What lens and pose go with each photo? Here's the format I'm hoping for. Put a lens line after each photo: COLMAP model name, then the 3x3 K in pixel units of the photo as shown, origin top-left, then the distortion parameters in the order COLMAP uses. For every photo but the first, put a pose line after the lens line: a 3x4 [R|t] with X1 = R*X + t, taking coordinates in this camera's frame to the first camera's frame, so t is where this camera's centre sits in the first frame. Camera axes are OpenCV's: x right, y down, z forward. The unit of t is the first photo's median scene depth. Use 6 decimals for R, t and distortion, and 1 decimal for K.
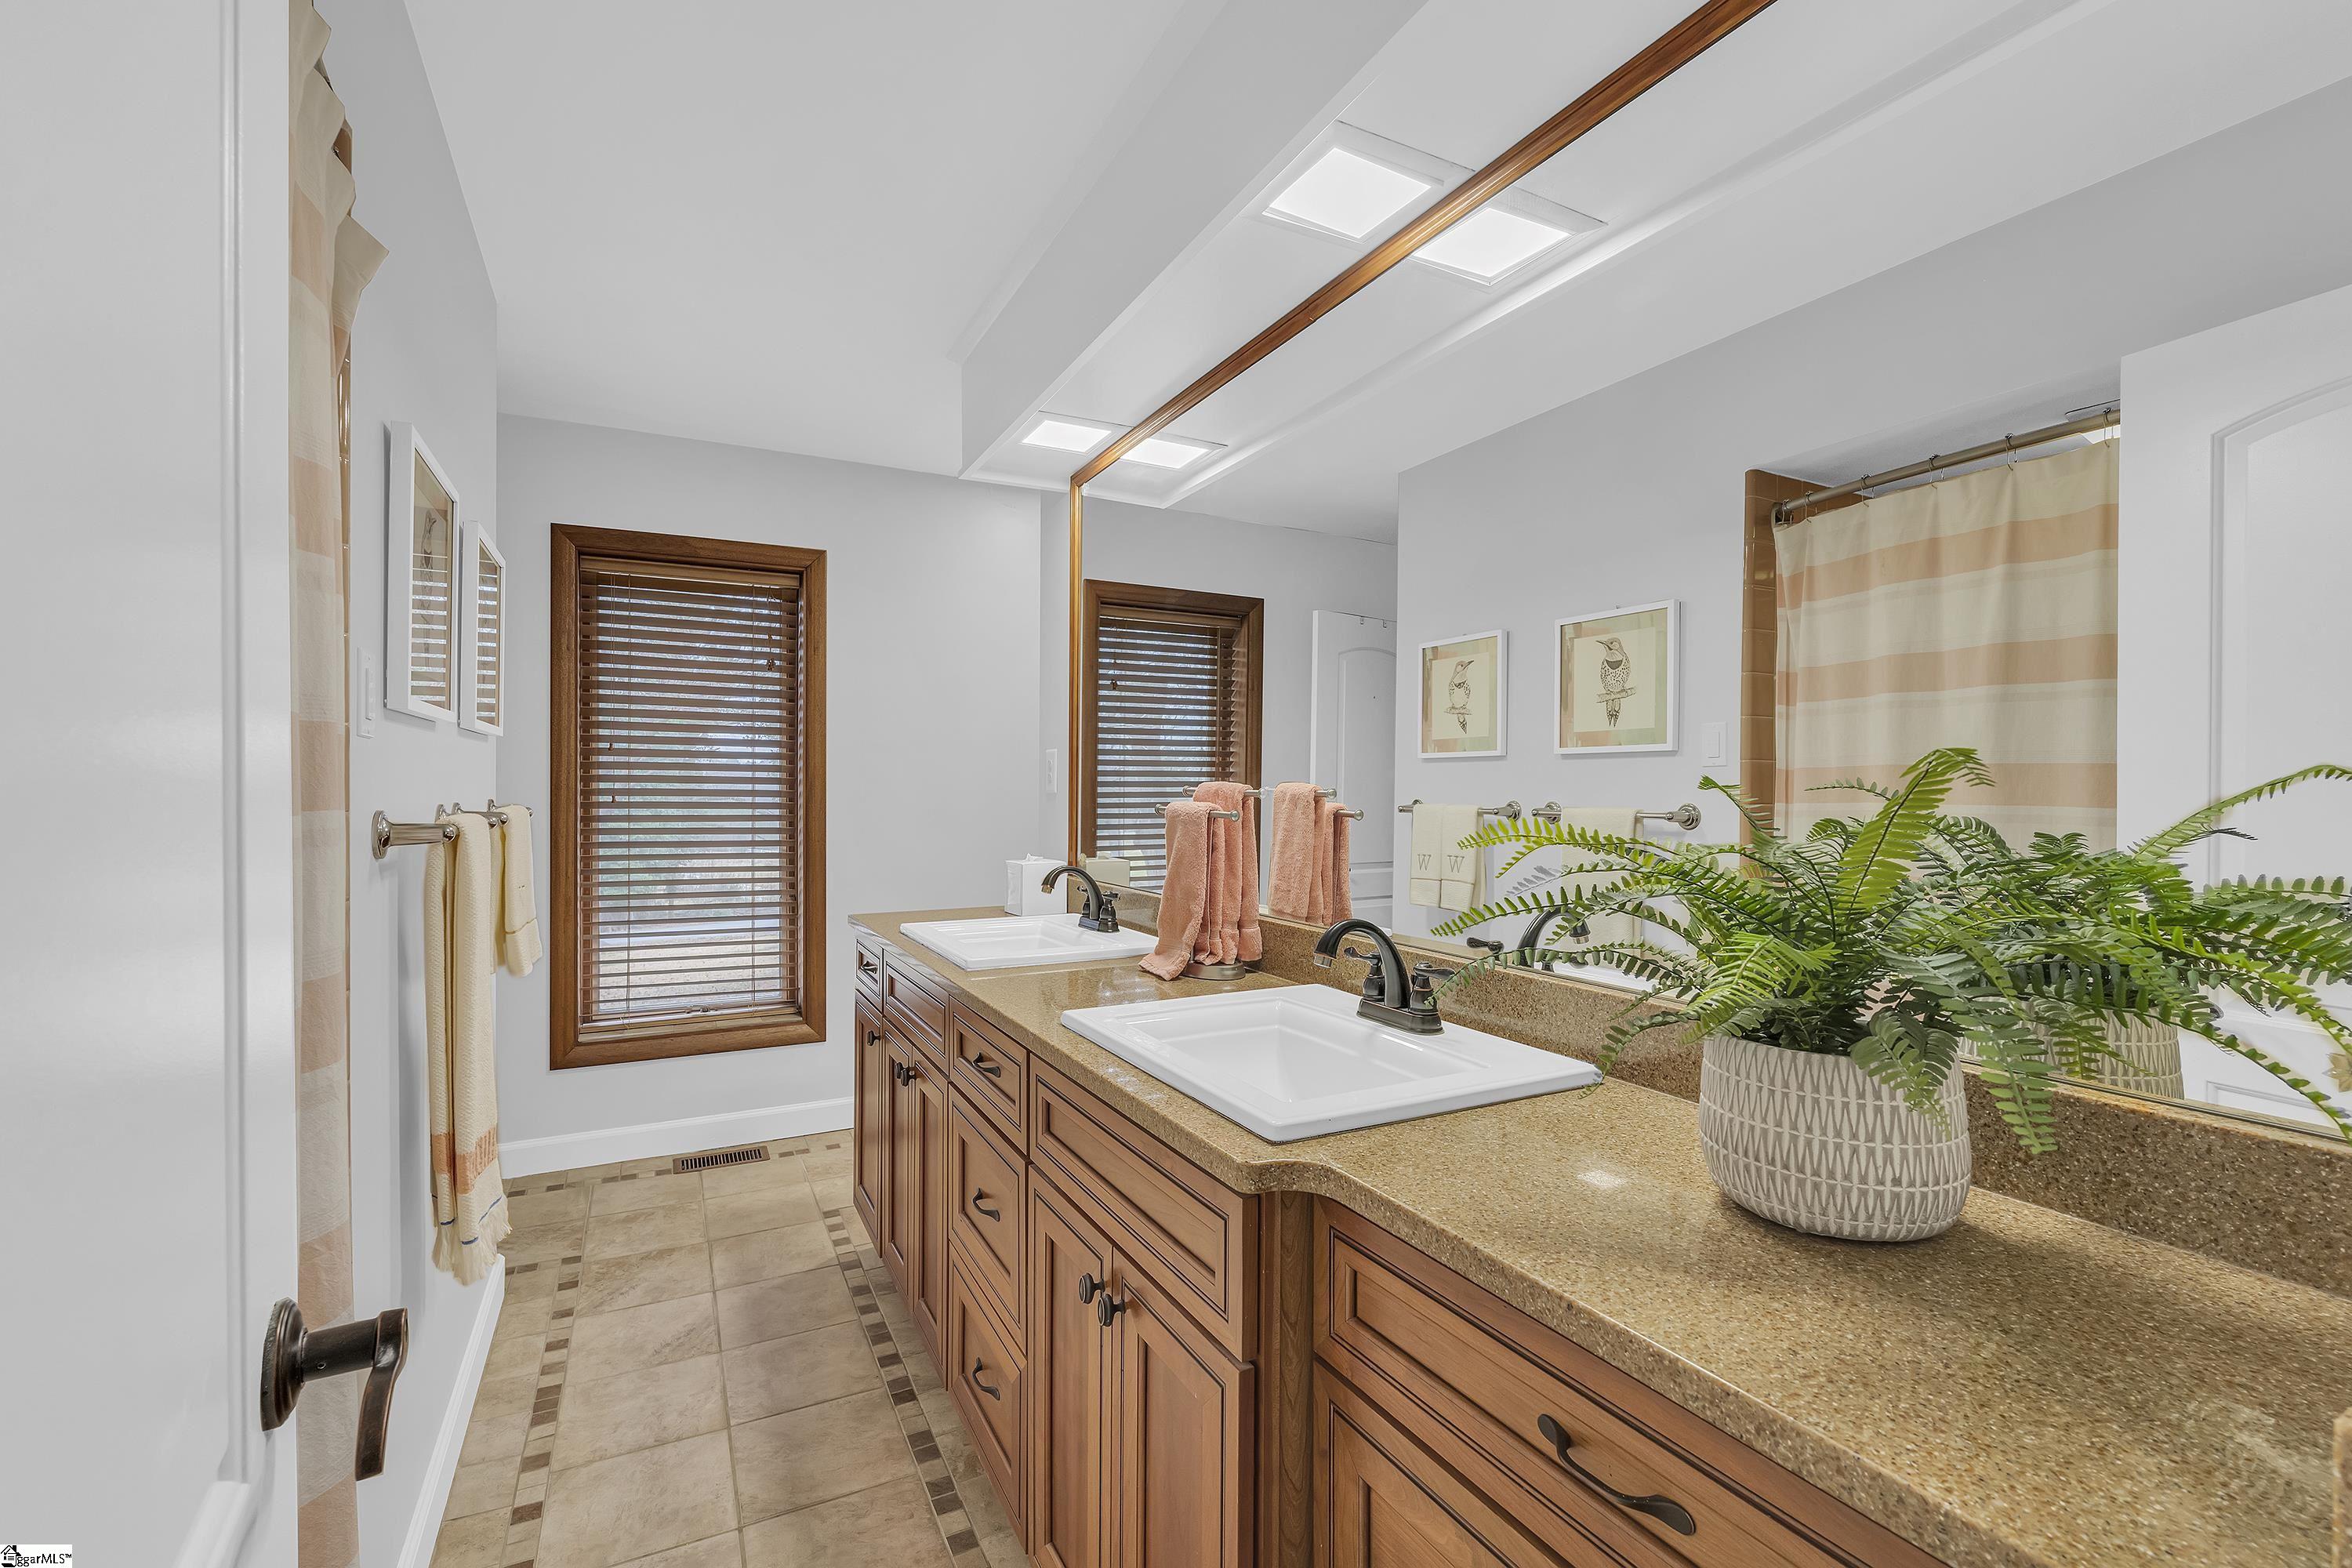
lens RADIAL K [[1032.3, 0, 1171.1], [0, 1032.3, 786.6], [0, 0, 1]] dist [-0.002275, 0.000859]
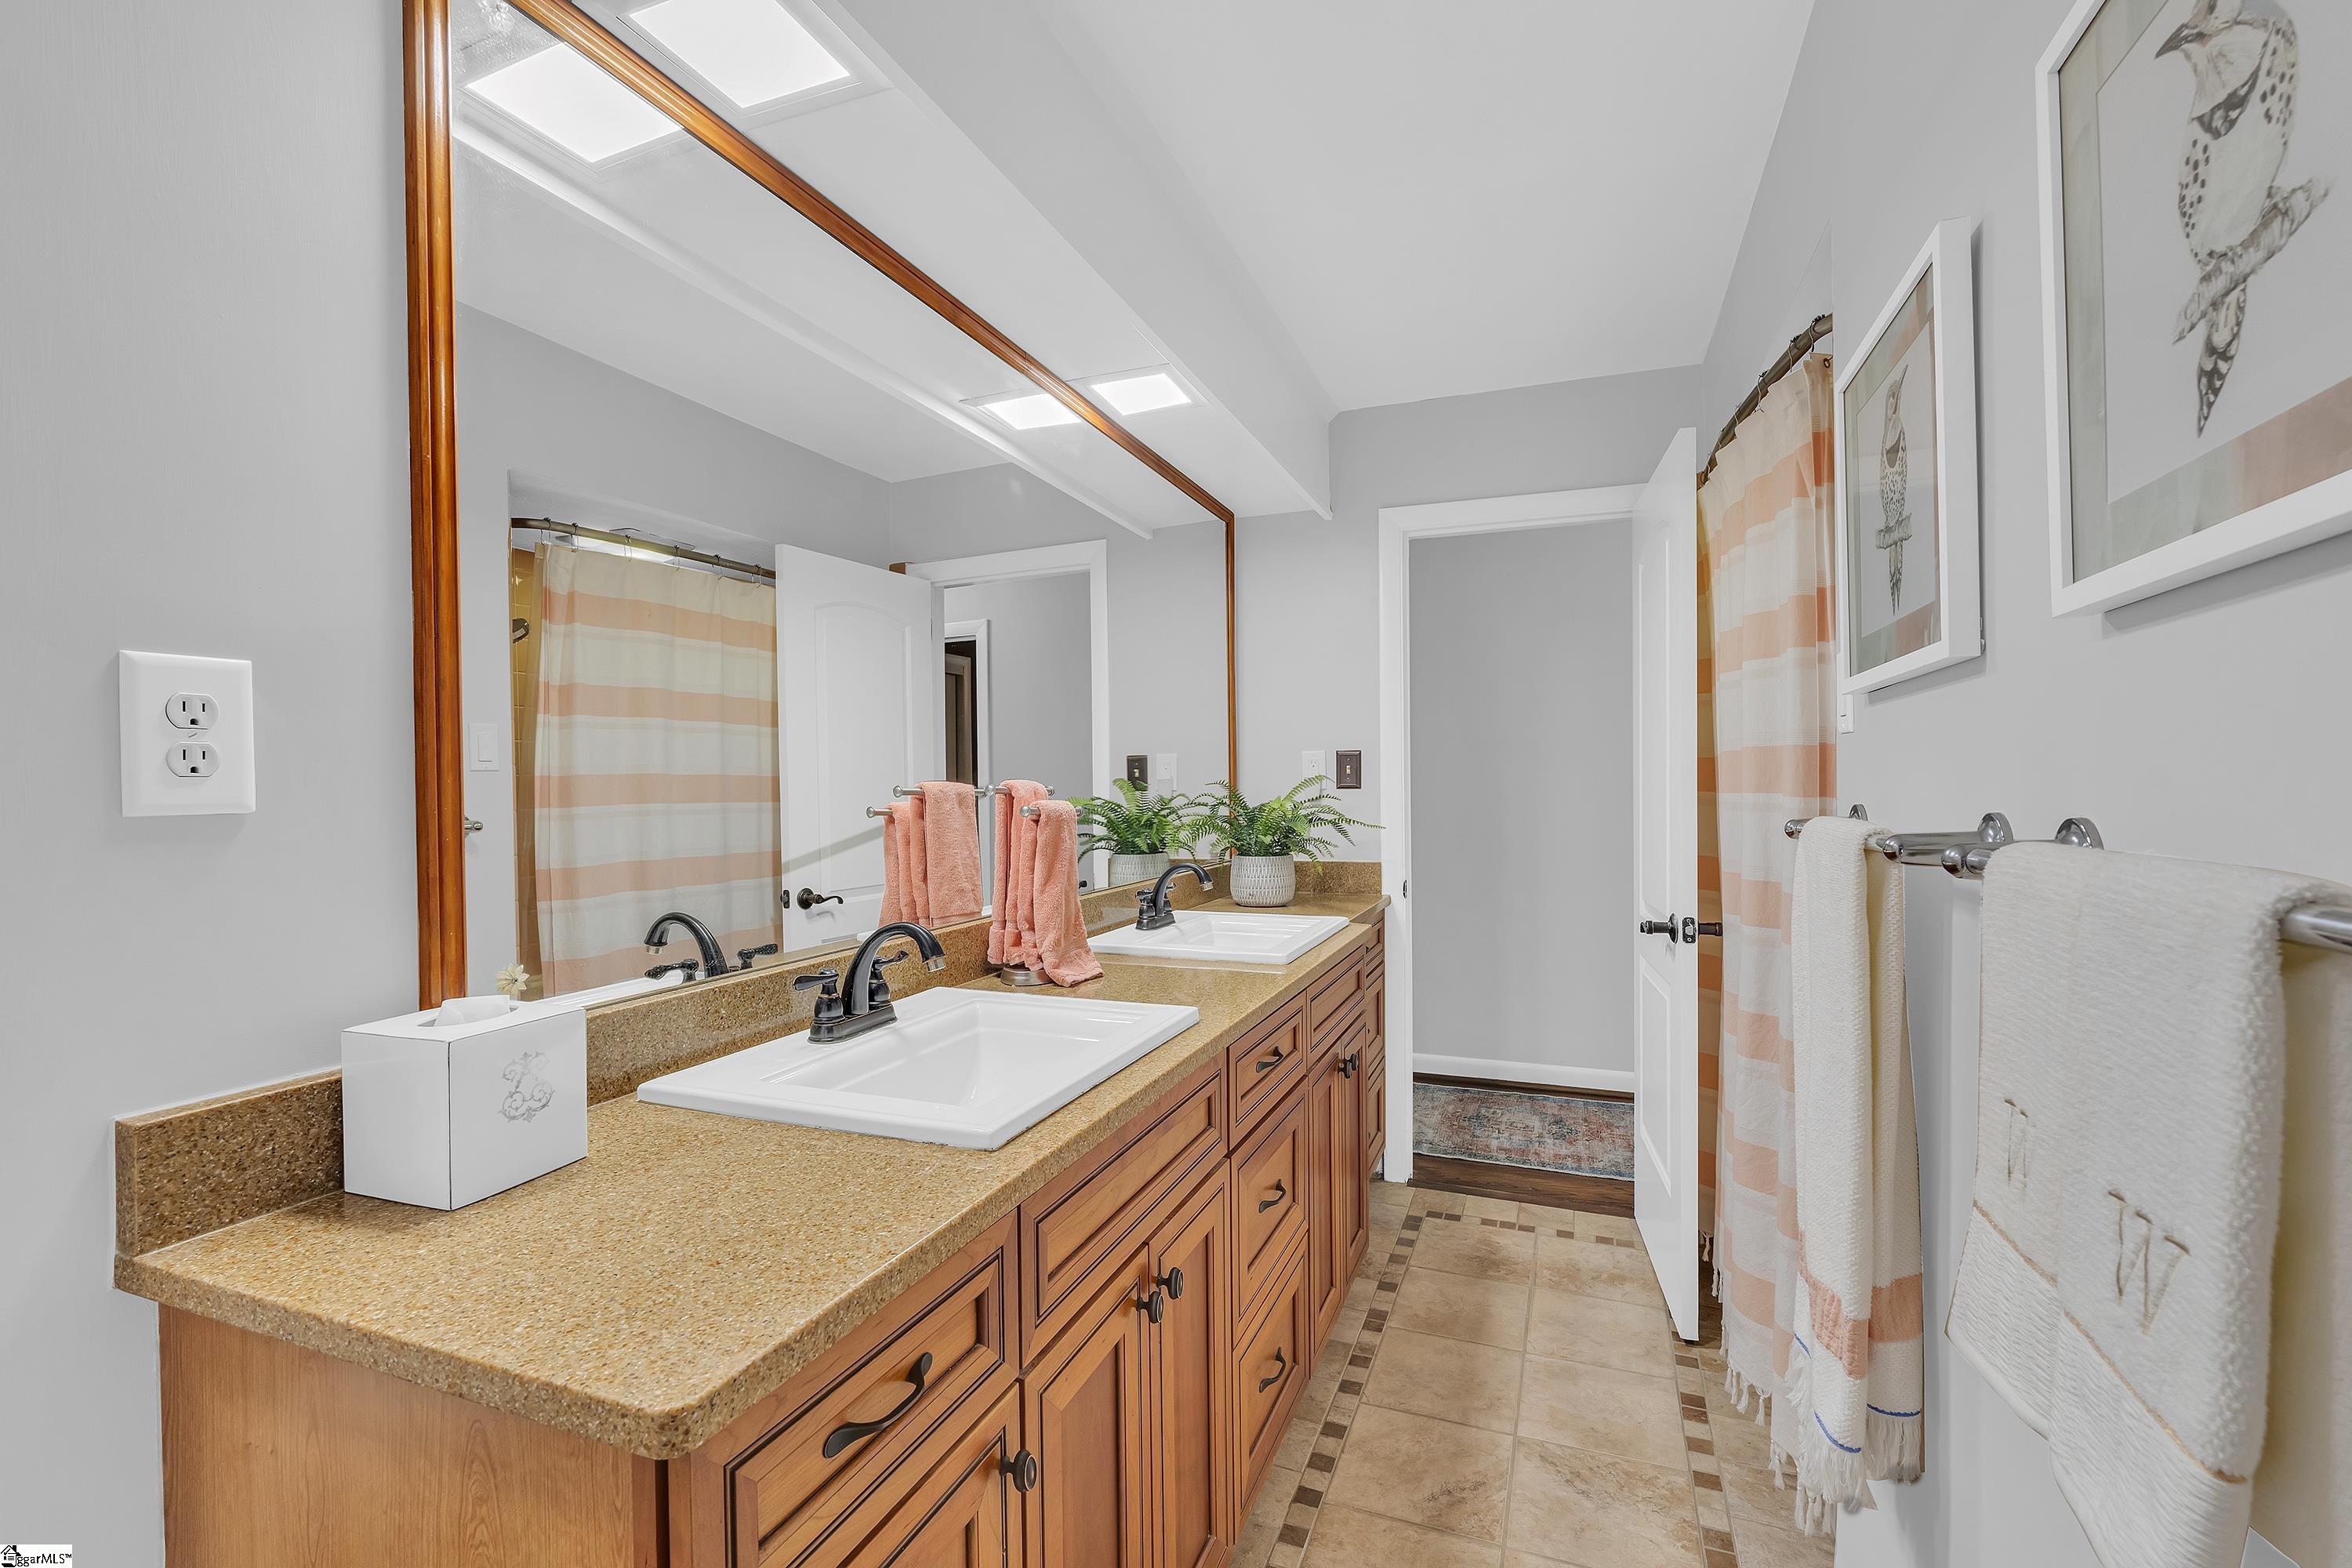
lens RADIAL K [[1032.3, 0, 1166.4], [0, 1032.3, 793.5], [0, 0, 1]] dist [-0.002275, 0.000859]
pose [[-0.666802, 0.001139, 0.745234, -0.824738], [0.004018, 0.999990, 0.002067, 0.004993], [-0.745224, 0.004372, -0.666799, 1.667509]]
